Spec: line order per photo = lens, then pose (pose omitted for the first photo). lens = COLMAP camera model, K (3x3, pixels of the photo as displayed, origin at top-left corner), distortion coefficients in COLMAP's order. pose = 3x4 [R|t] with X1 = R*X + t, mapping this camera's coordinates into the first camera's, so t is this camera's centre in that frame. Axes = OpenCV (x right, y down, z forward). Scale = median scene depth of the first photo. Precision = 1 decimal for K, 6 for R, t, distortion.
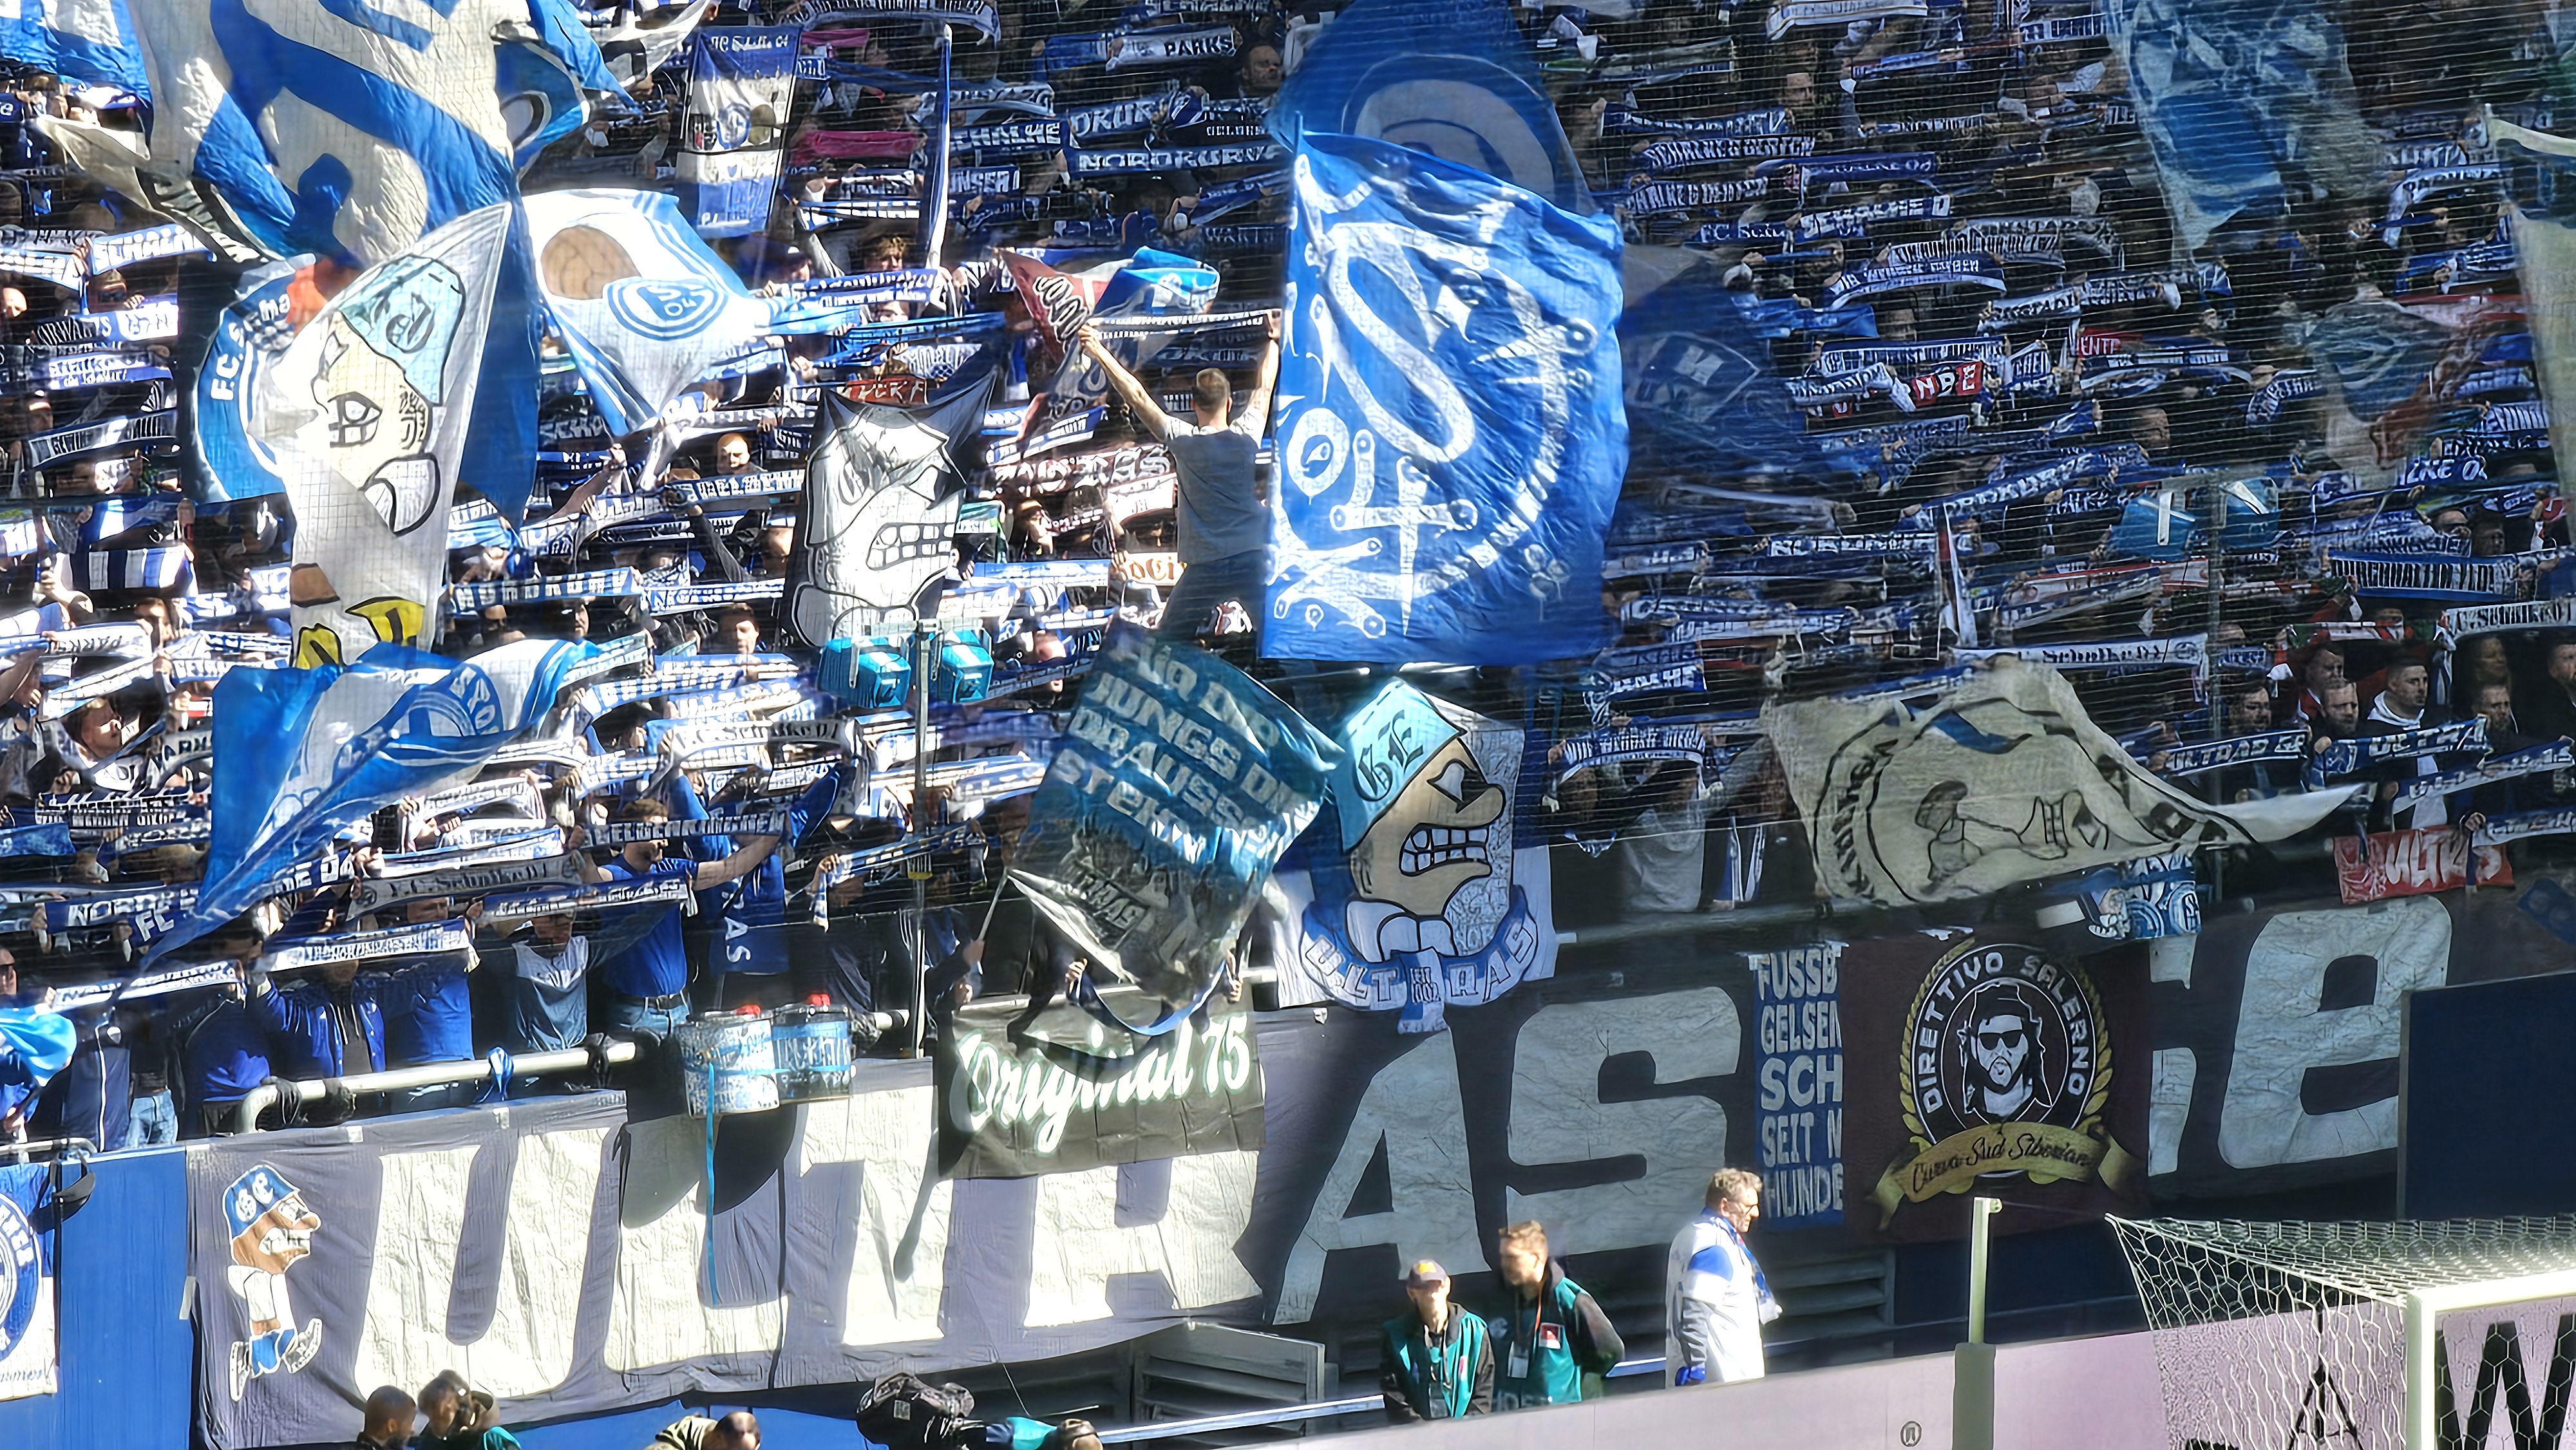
lens RADIAL K [[17145.9, 0, 1292.7], [0, 17145.9, 722.8], [0, 0, 1]] dist [-0.034165, 0.000000]
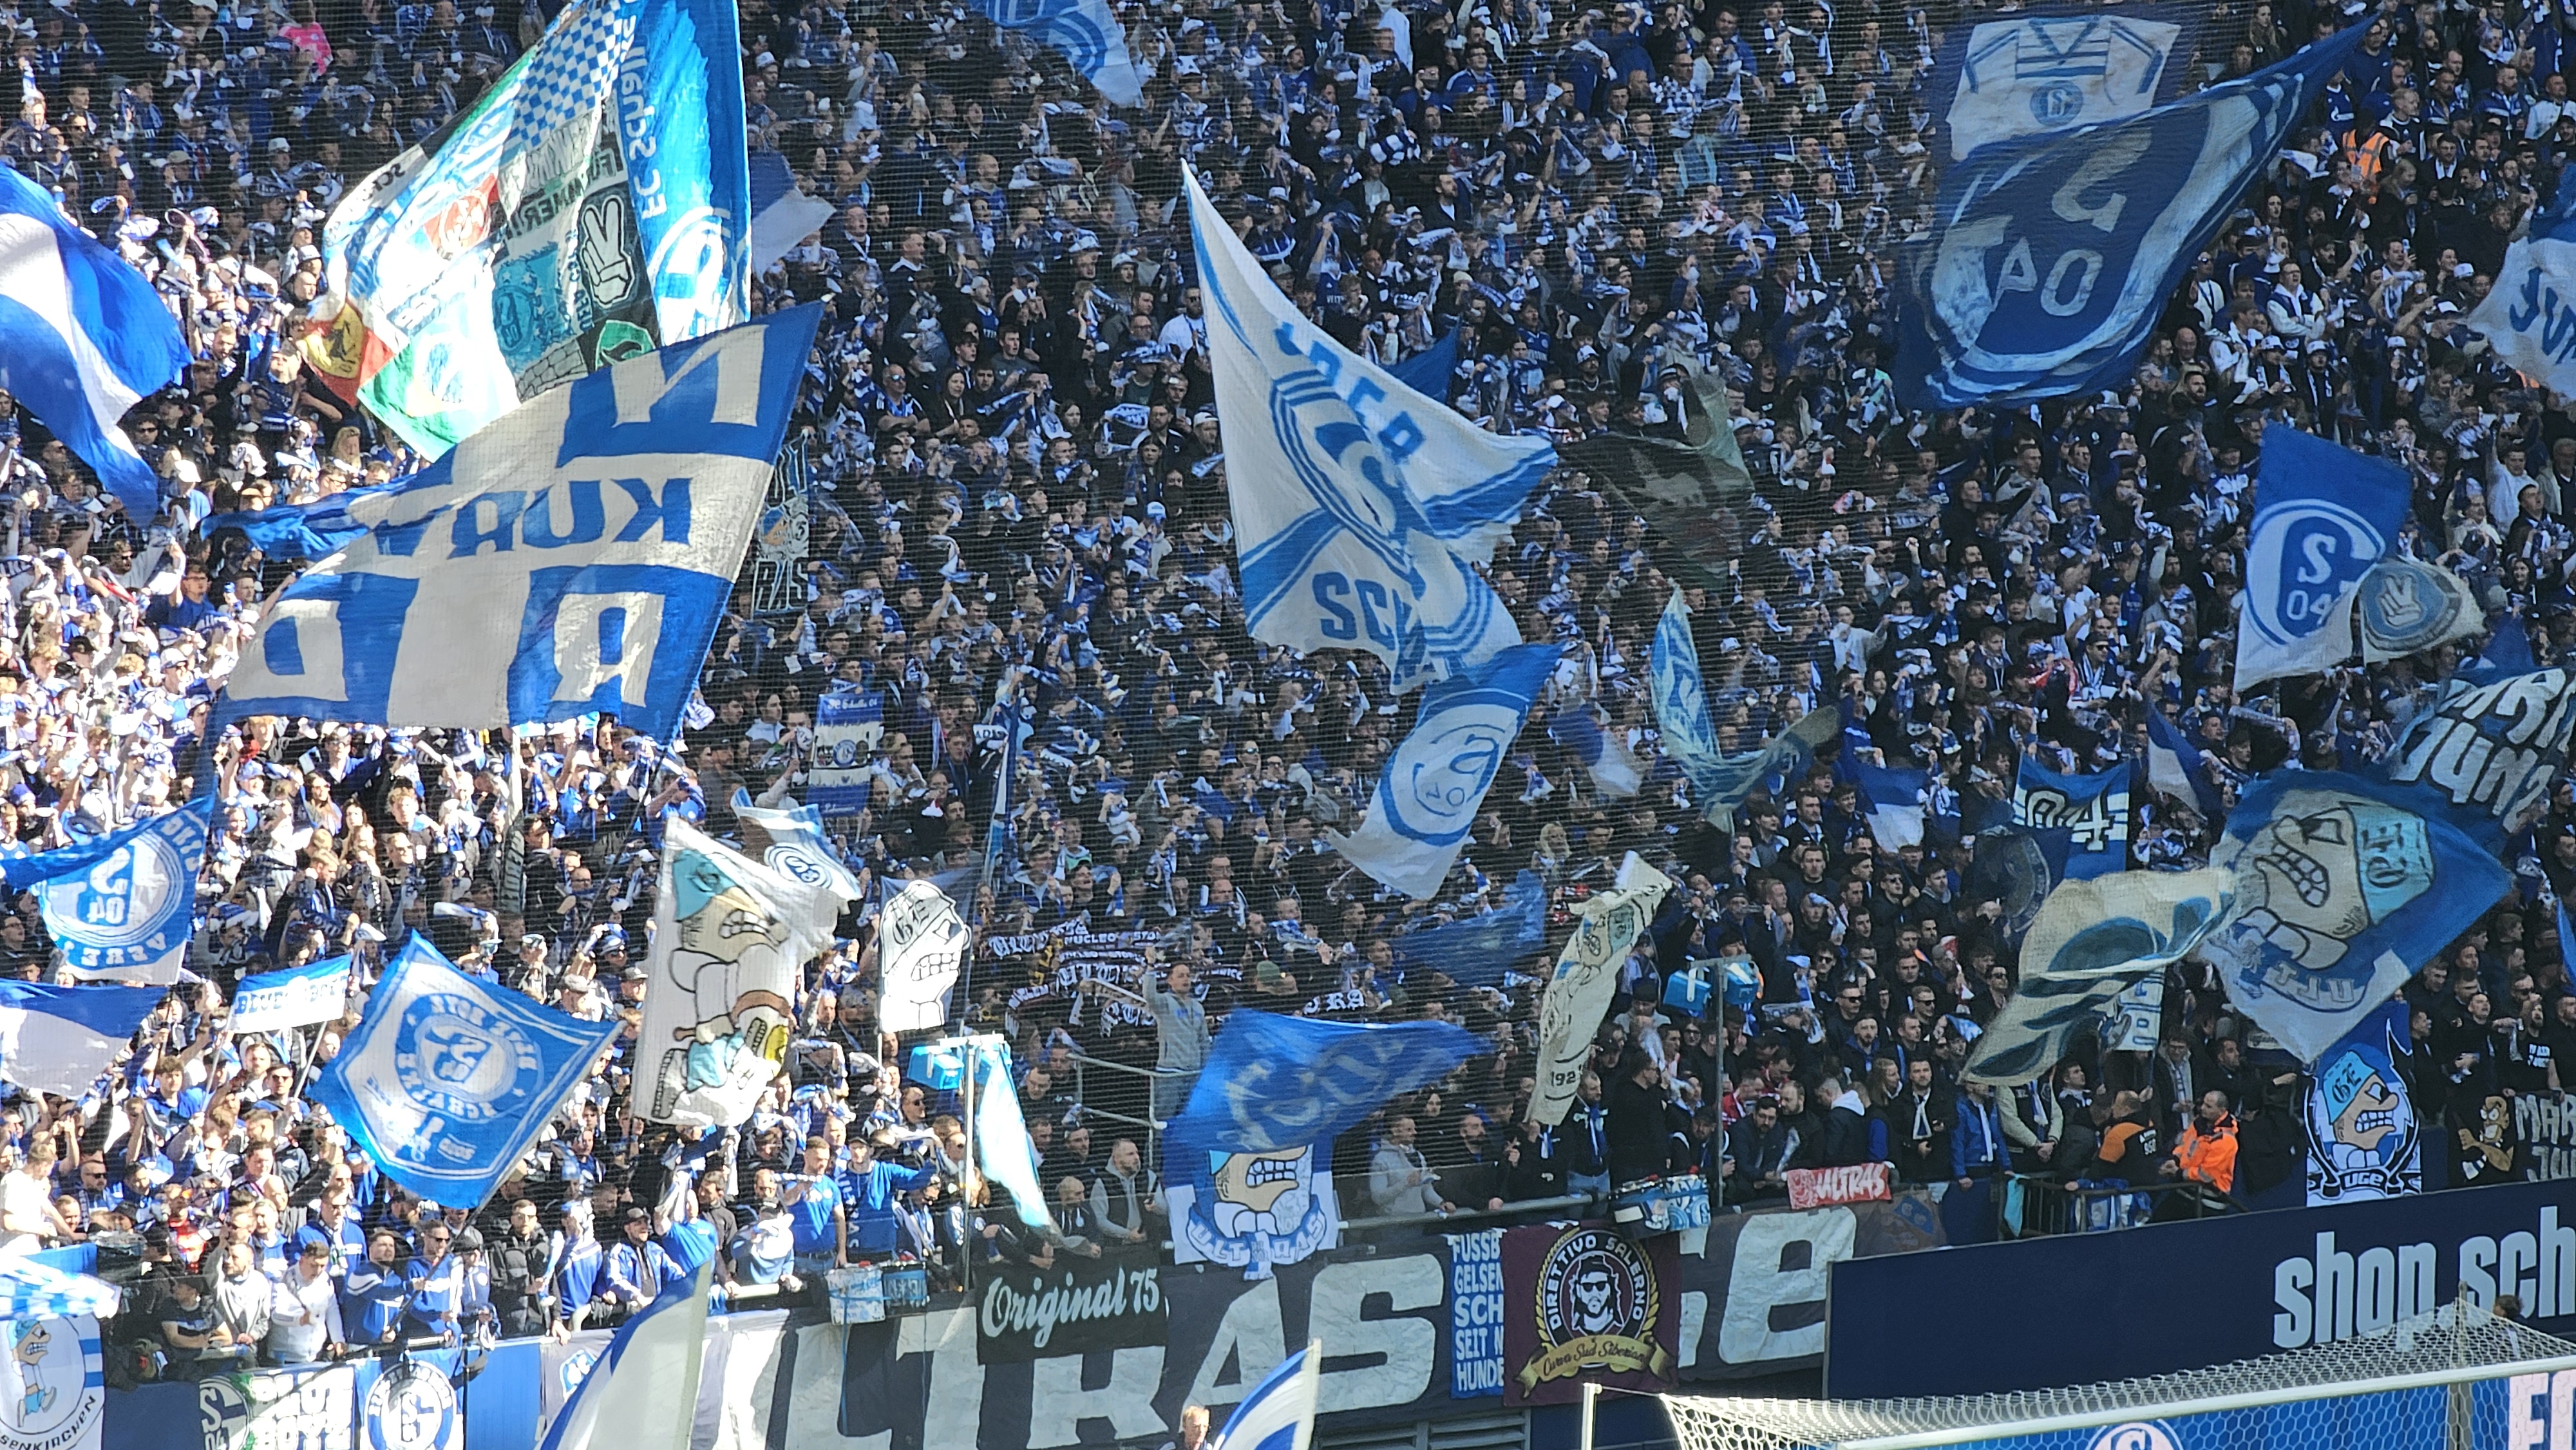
lens RADIAL K [[15957.1, 0, 1274.9], [0, 15957.1, 727.7], [0, 0, 1]] dist [0.928591, 0.000000]
pose [[0.999950, 0.009750, -0.002313, 0.012374], [-0.009806, 0.999621, -0.025713, 0.003910], [0.002061, 0.025734, 0.999667, -0.607884]]
